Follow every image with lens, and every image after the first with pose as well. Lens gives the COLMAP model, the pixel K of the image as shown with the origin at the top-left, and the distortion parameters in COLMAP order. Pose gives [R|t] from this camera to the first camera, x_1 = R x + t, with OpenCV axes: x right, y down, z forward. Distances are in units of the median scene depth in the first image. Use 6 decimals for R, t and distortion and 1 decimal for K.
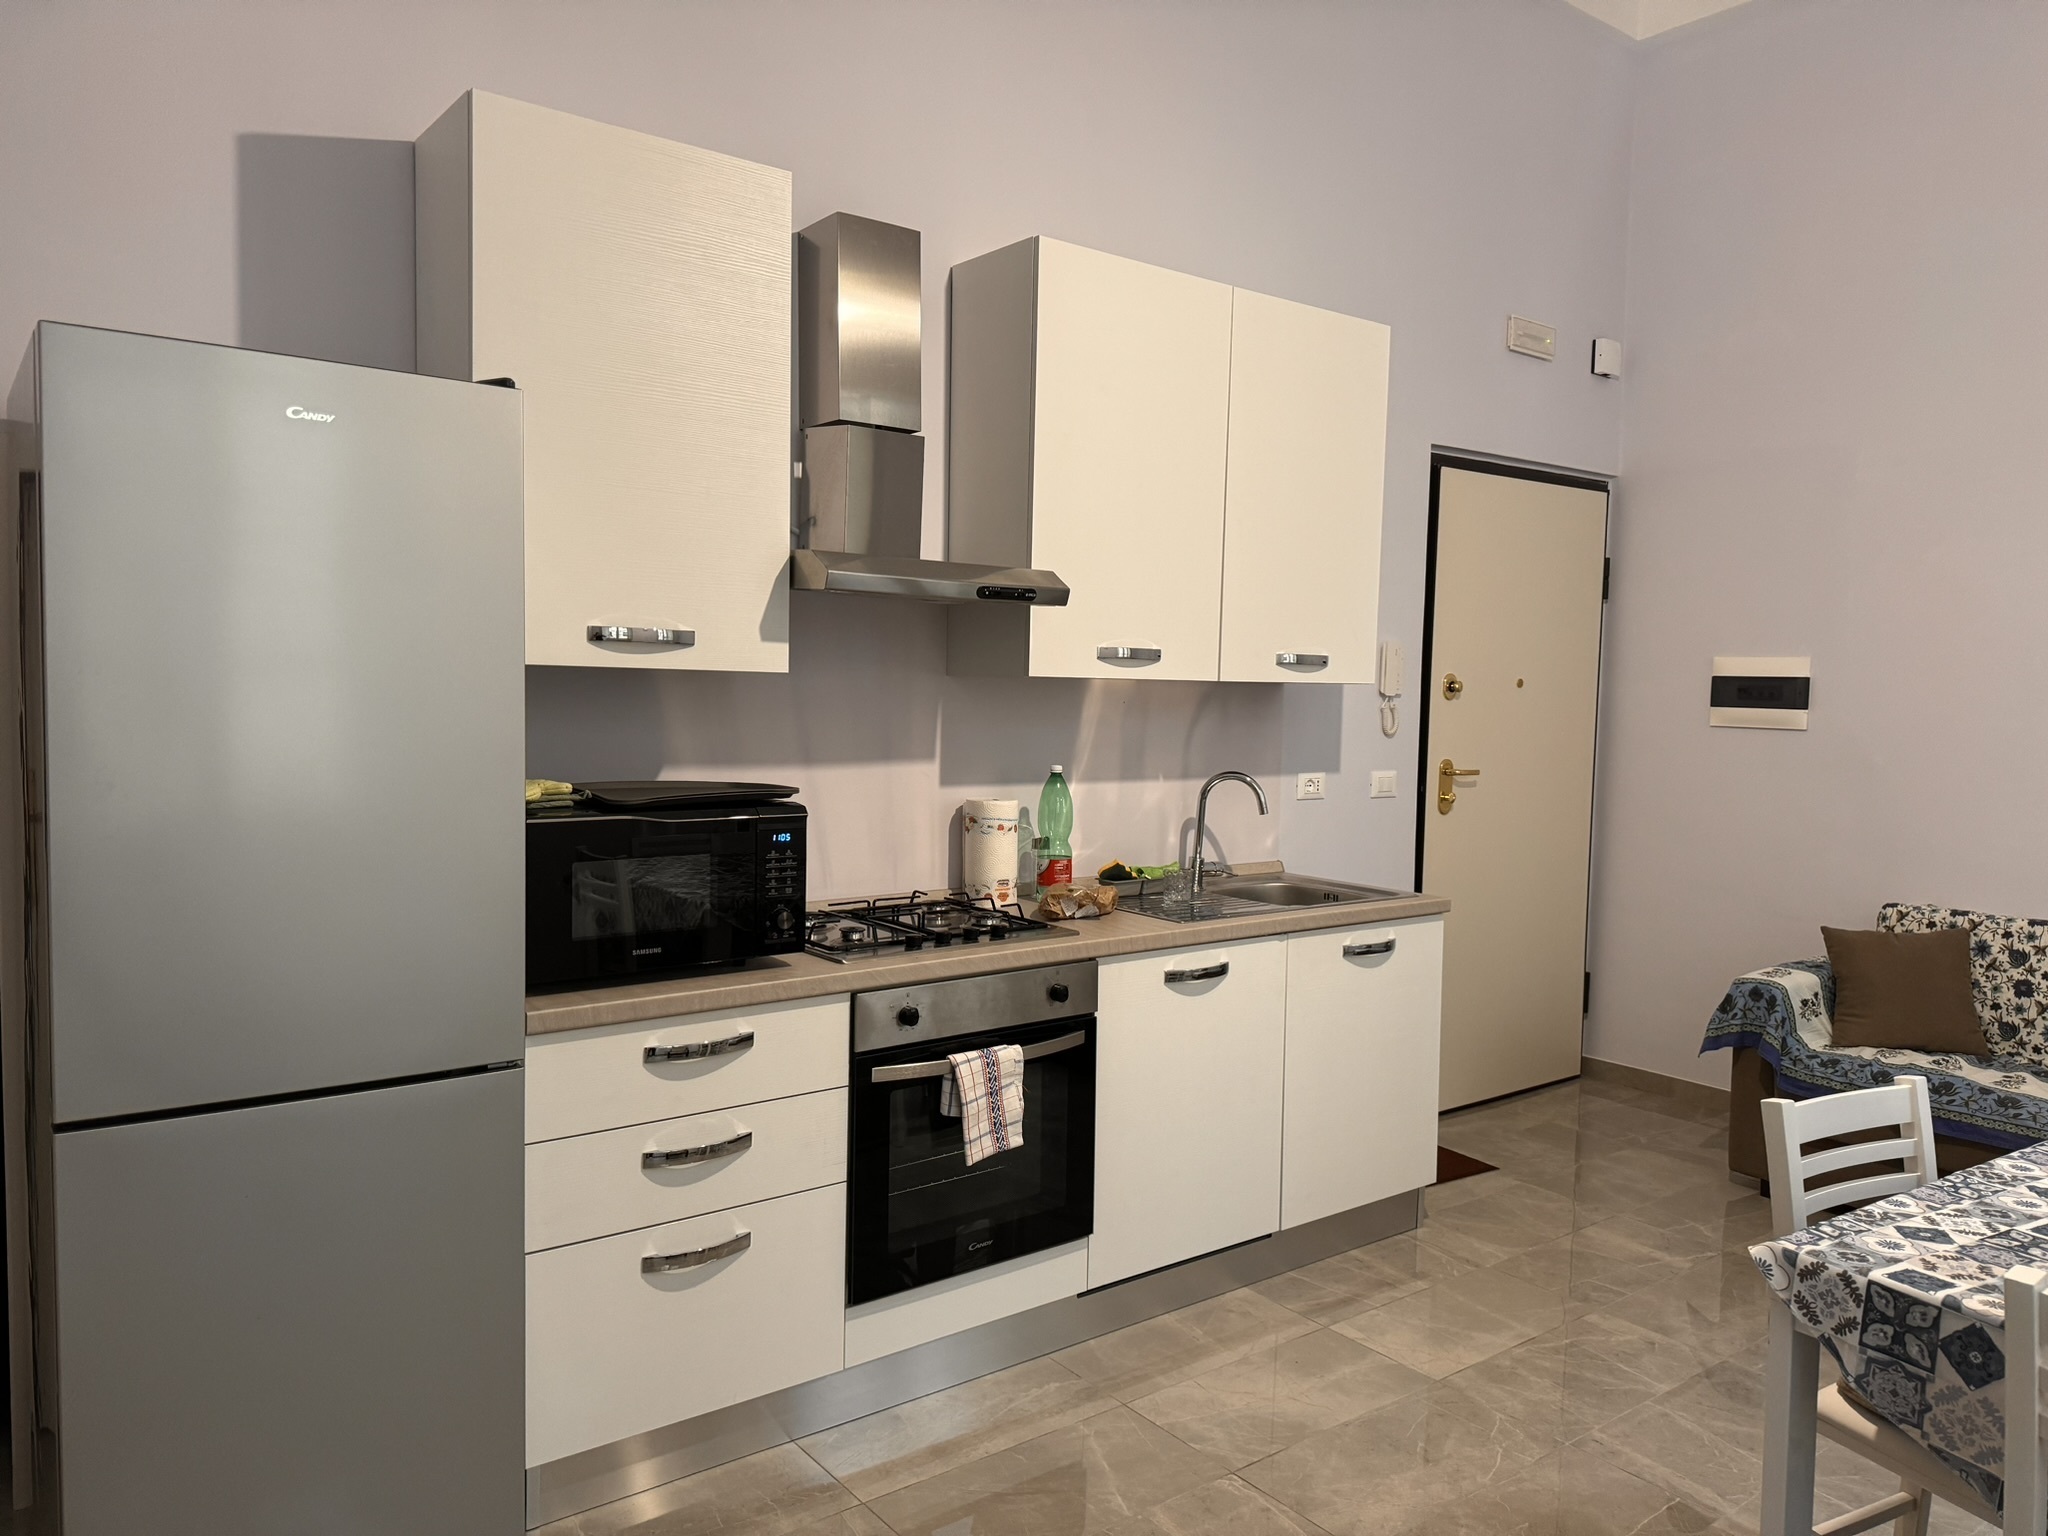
lens RADIAL K [[1468.6, 0, 1024.0], [0, 1468.6, 768.0], [0, 0, 1]] dist [0.081681, -0.000305]
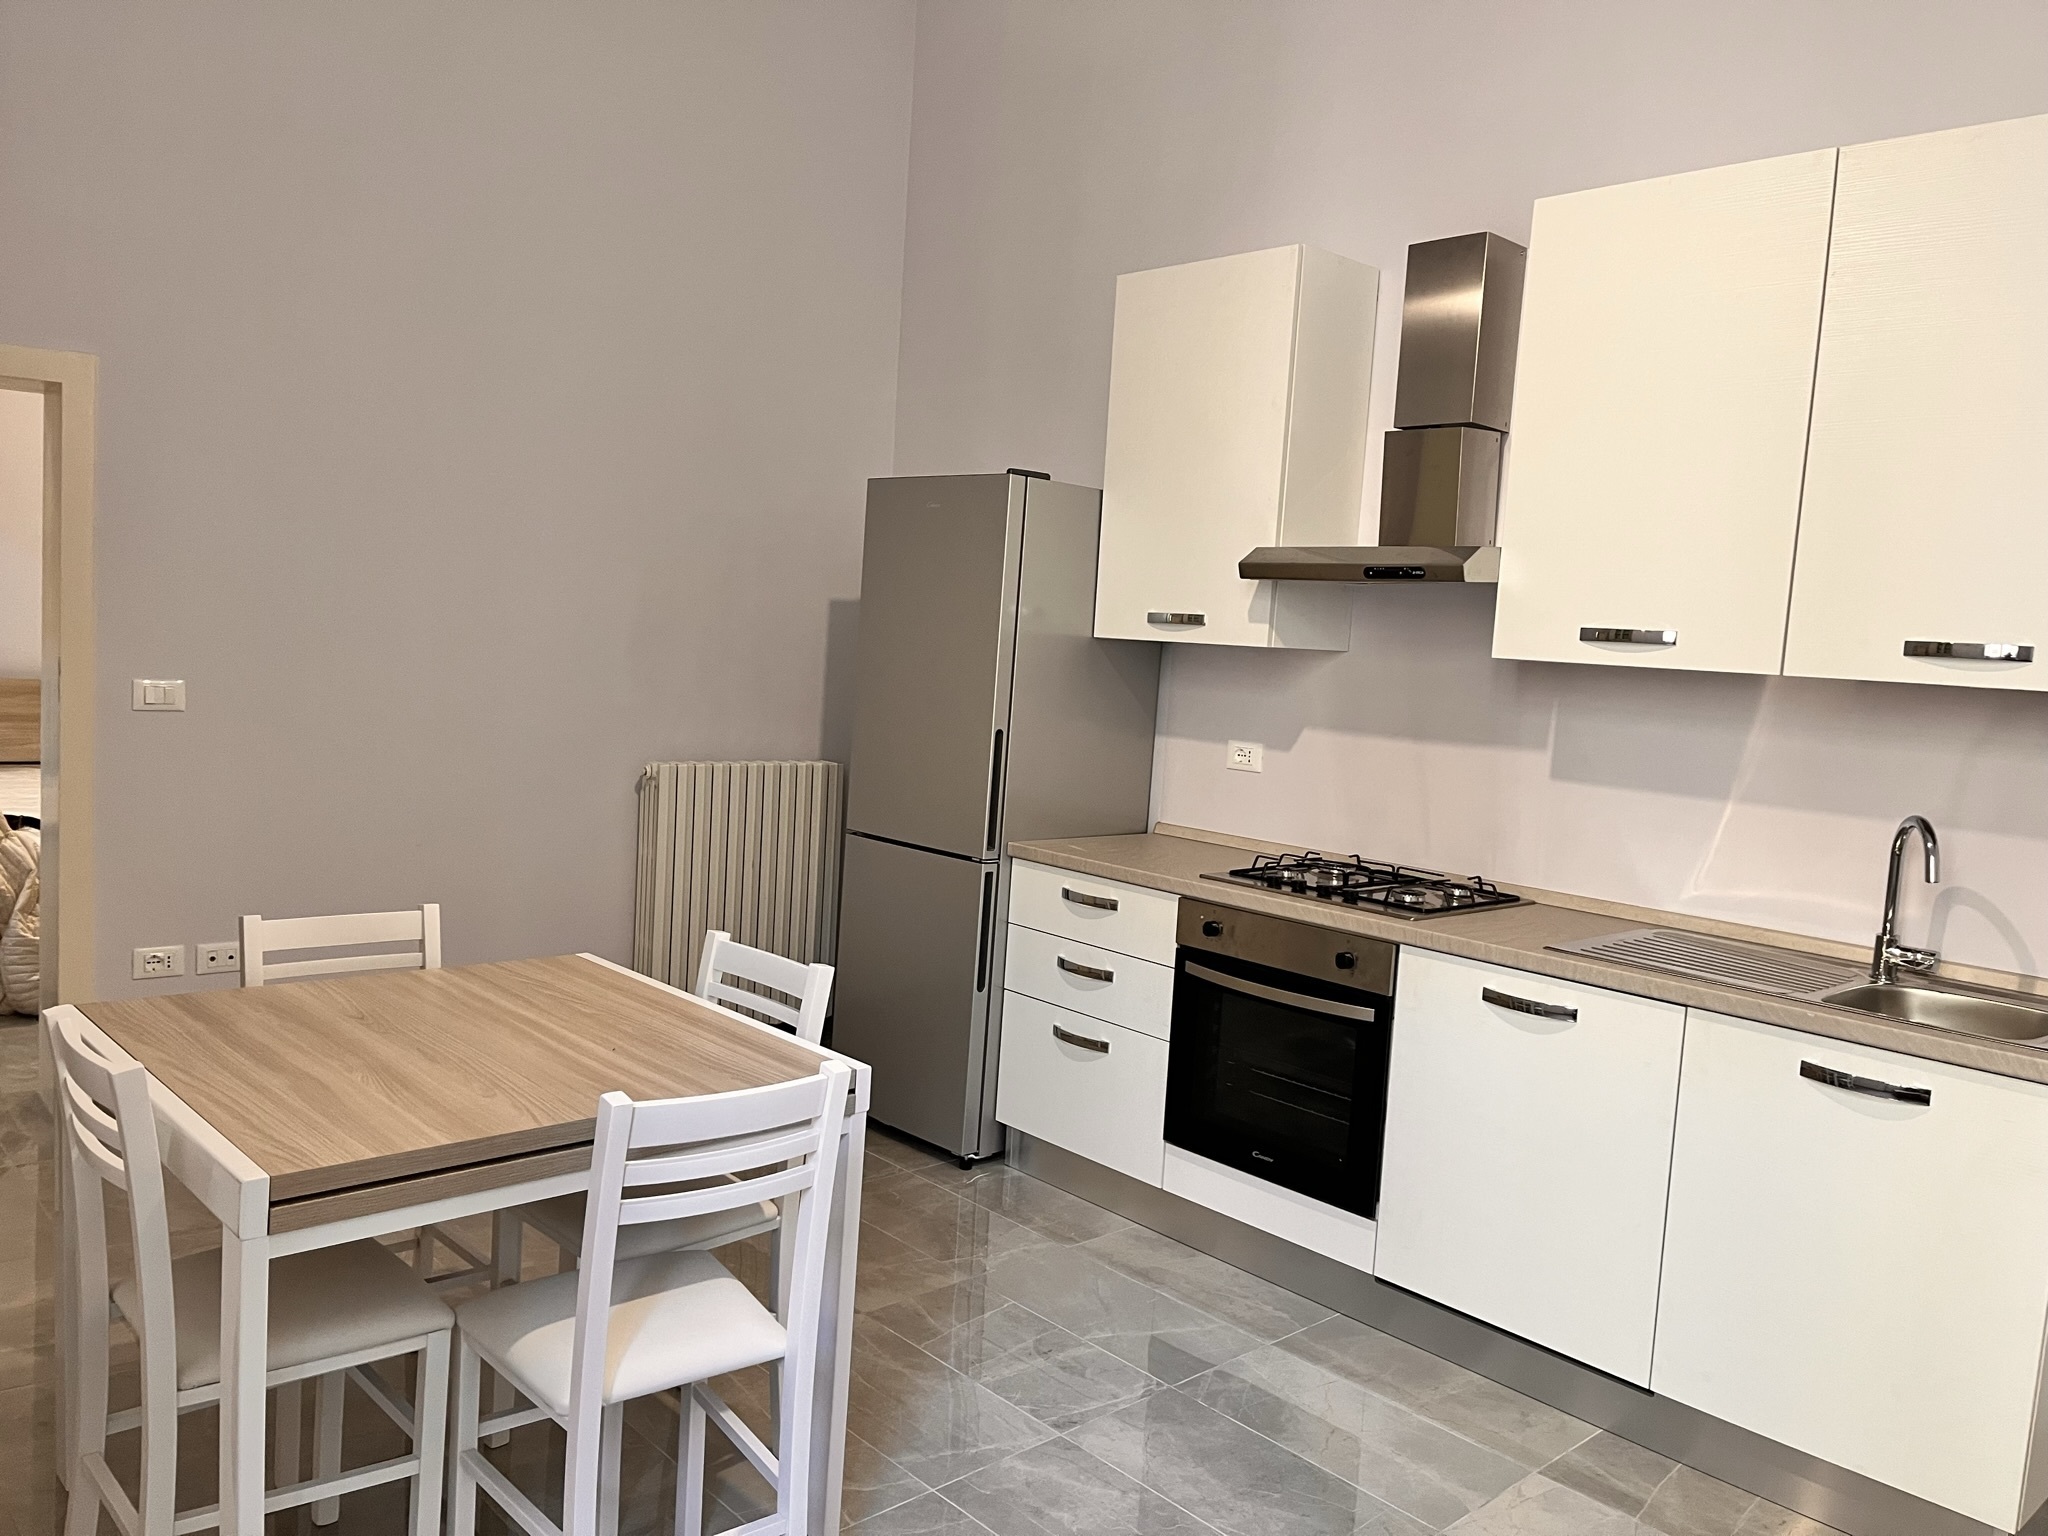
lens RADIAL K [[1537.0, 0, 1024.0], [0, 1537.0, 768.0], [0, 0, 1]] dist [0.062329, -0.080469]
pose [[0.075884, 0.069736, -0.994675, 1.165858], [-0.116425, 0.991348, 0.060621, -0.019714], [0.990296, 0.111205, 0.083347, 0.736100]]
